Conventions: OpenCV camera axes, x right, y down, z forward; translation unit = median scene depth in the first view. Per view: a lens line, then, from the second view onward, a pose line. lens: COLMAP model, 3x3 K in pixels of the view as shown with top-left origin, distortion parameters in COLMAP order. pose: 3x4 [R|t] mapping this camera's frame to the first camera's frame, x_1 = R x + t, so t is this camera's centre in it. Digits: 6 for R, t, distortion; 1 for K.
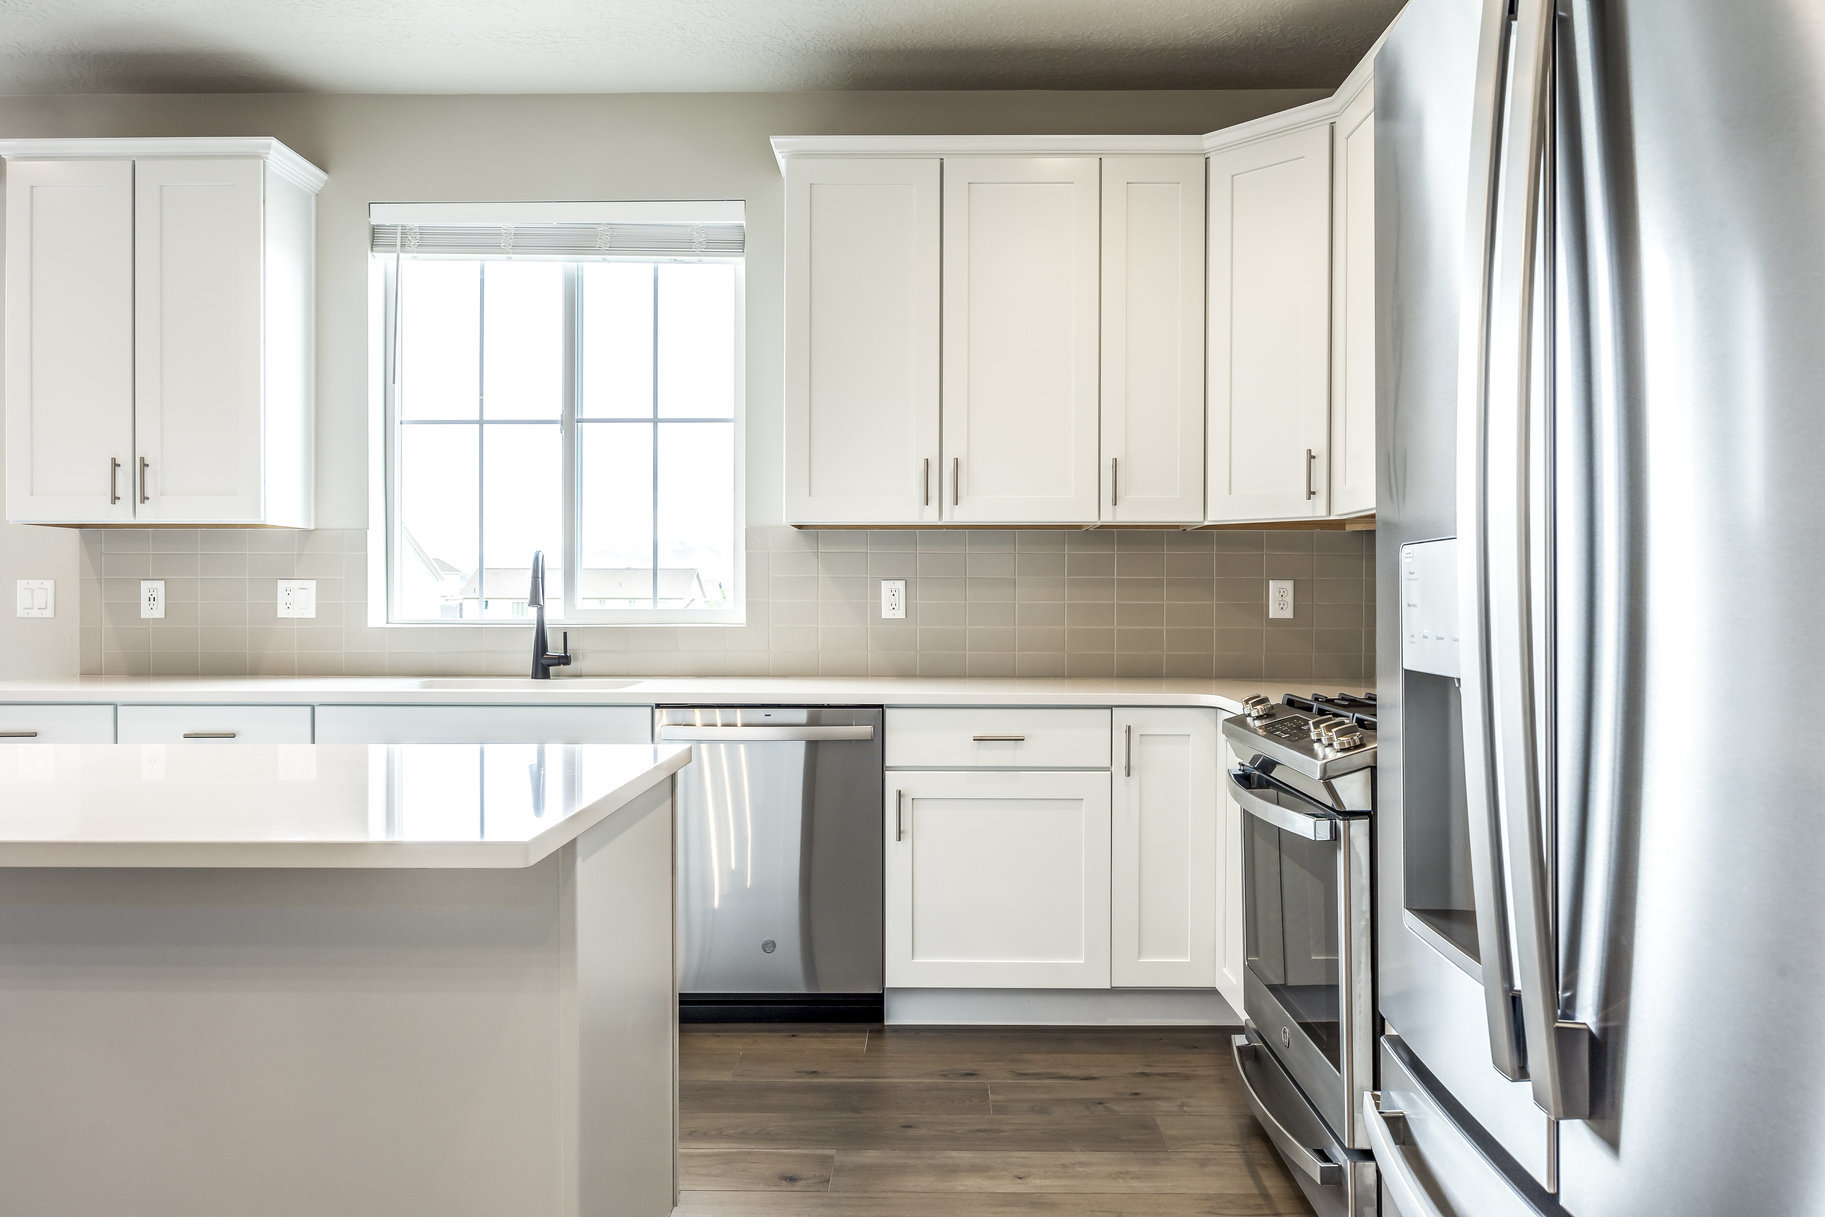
lens RADIAL K [[1318.6, 0, 915.5], [0, 1318.6, 586.1], [0, 0, 1]] dist [0.000896, -0.000012]
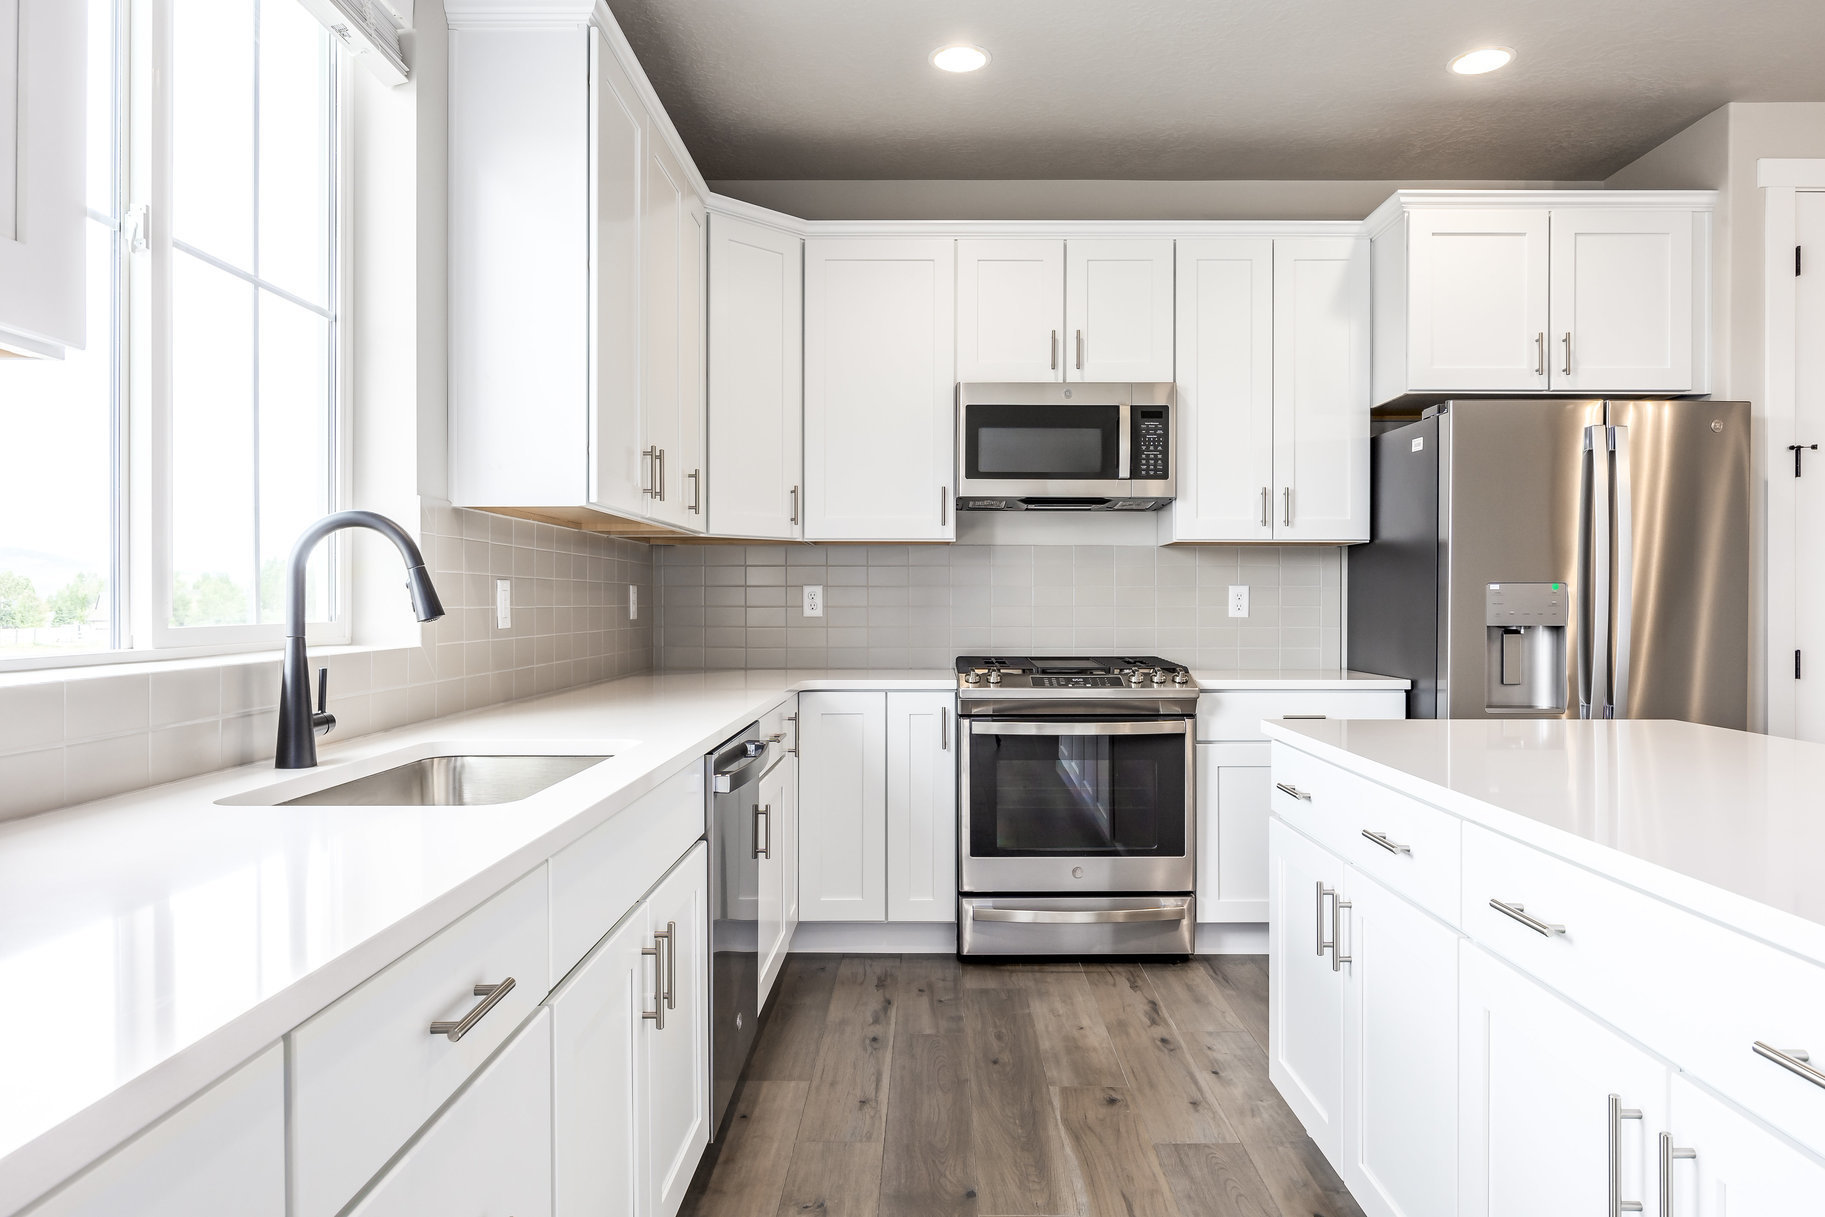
lens RADIAL K [[1185.2, 0, 912.5], [0, 1185.2, 608.5], [0, 0, 1]] dist [-0.000934, -0.000216]
pose [[-0.003535, -0.007765, 0.999964, -1.065718], [0.008069, 0.999937, 0.007794, 0.013803], [-0.999961, 0.008096, -0.003473, 1.121850]]
